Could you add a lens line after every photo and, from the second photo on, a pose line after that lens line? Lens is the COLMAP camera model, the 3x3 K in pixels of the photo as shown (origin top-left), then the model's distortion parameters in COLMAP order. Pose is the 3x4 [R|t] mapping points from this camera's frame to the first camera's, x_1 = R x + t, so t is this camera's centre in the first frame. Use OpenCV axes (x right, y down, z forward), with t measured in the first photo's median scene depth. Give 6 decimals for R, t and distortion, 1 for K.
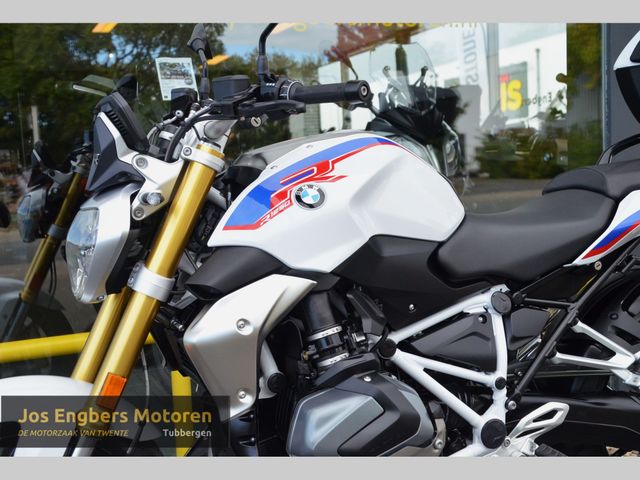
lens RADIAL K [[807.4, 0, 286.0], [0, 807.4, 238.0], [0, 0, 1]] dist [0.056147, 0.061084]
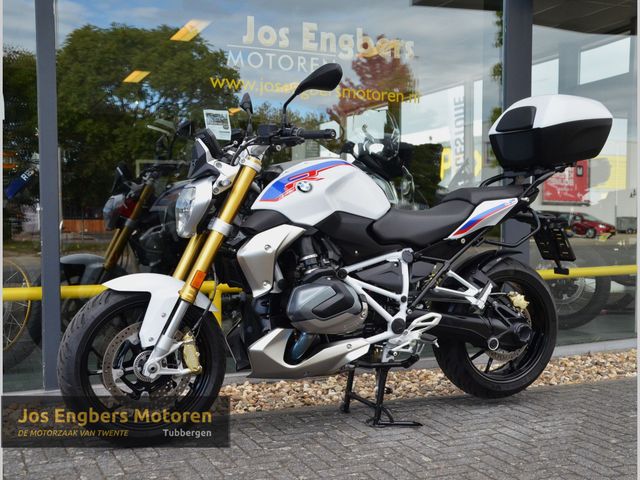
lens RADIAL K [[760.1, 0, 307.4], [0, 760.1, 237.4], [0, 0, 1]] dist [0.015193, 0.020838]
pose [[0.998109, 0.053592, 0.030094, -0.012119], [-0.051777, 0.996963, -0.058179, 0.168074], [-0.033120, 0.056511, 0.997852, -0.784247]]
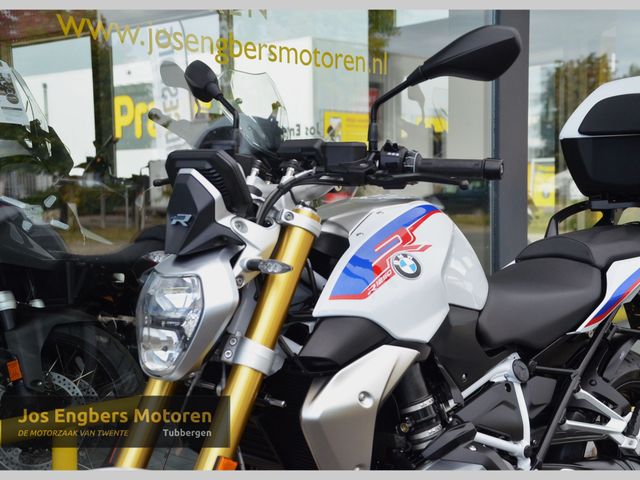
lens RADIAL K [[1074.8, 0, 320.0], [0, 1074.8, 240.0], [0, 0, 1]] dist [0.137035, 0.023879]
pose [[0.925657, 0.026755, 0.377418, -0.542182], [-0.009304, 0.998805, -0.047985, -0.017862], [-0.378250, 0.040906, 0.924799, -0.173624]]
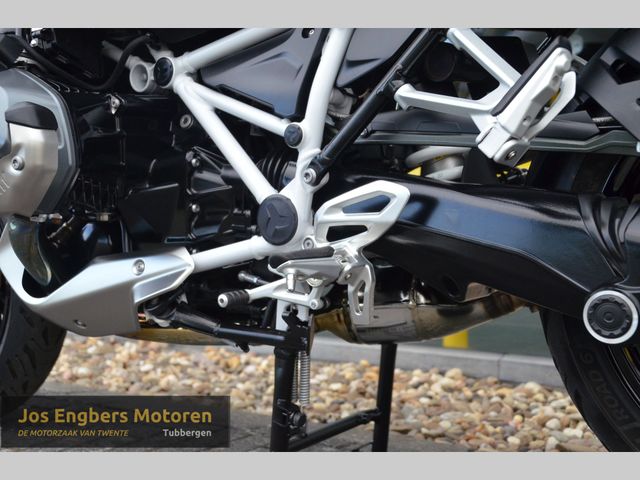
lens RADIAL K [[912.3, 0, 319.7], [0, 912.3, 242.4], [0, 0, 1]] dist [0.162848, -0.016032]
pose [[0.523440, 0.081392, -0.848166, 0.924329], [-0.074206, 0.996000, 0.049782, 0.245379], [0.848825, 0.036881, 0.527386, 0.750444]]
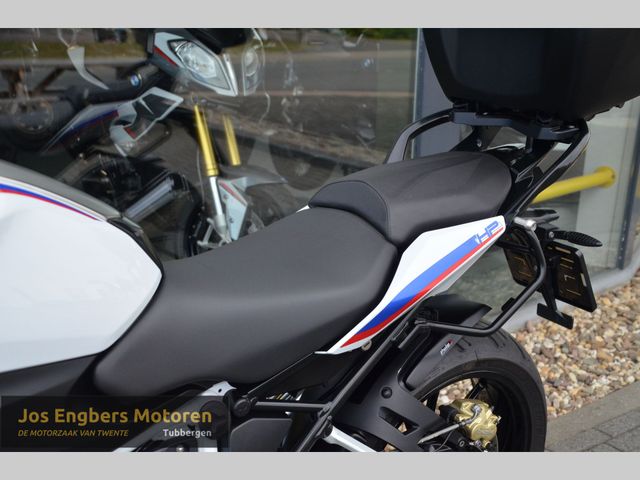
lens RADIAL K [[738.5, 0, 320.0], [0, 738.5, 240.0], [0, 0, 1]] dist [-0.022706, 0.301124]
pose [[0.975096, 0.002329, 0.221771, 0.248278], [-0.048788, 0.977703, 0.204245, -0.206849], [-0.216350, -0.209979, 0.953468, 0.523926]]
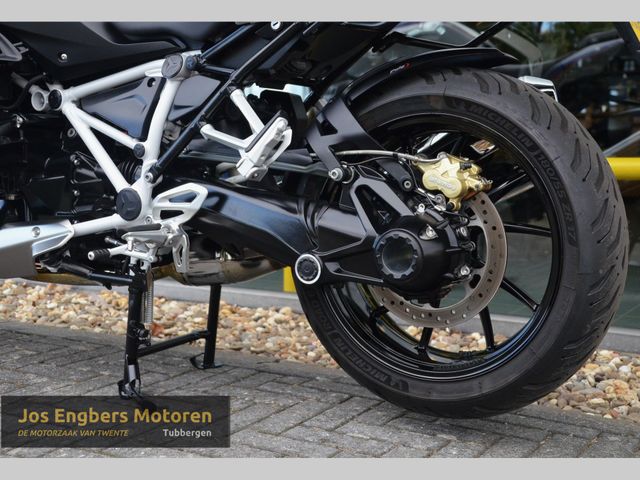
lens RADIAL K [[849.8, 0, 348.8], [0, 849.8, 238.2], [0, 0, 1]] dist [0.004899, 0.409350]
pose [[0.625742, 0.130513, -0.769034, 1.273580], [-0.105840, 0.990991, 0.082062, 0.192254], [0.772816, 0.030045, 0.633918, 0.649489]]
